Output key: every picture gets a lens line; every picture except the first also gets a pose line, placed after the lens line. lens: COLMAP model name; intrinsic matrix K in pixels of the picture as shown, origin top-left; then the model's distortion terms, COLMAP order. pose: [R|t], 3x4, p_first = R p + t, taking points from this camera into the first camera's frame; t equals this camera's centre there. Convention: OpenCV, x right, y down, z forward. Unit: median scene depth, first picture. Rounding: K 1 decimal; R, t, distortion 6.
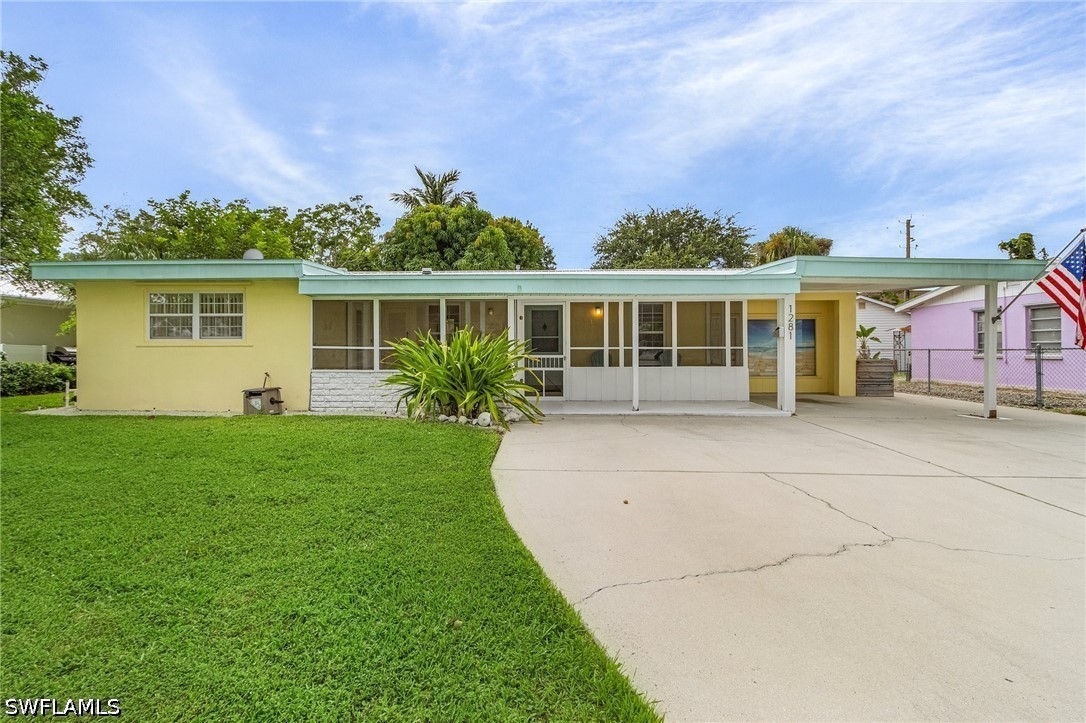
lens RADIAL K [[479.0, 0, 550.3], [0, 479.0, 360.2], [0, 0, 1]] dist [0.009383, 0.000373]
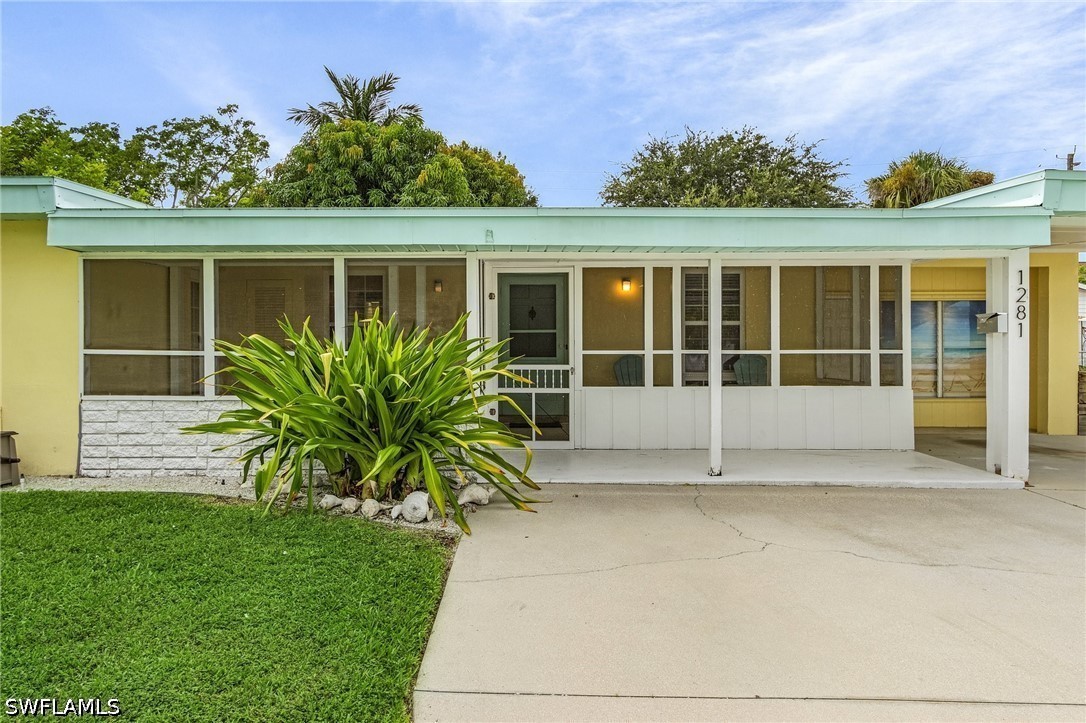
lens RADIAL K [[675.4, 0, 539.7], [0, 675.4, 361.8], [0, 0, 1]] dist [0.009466, 0.000695]
pose [[0.999903, -0.000134, 0.013911, -0.017593], [0.000128, 1.000000, 0.000453, -0.014751], [-0.013911, -0.000451, 0.999903, 0.239829]]
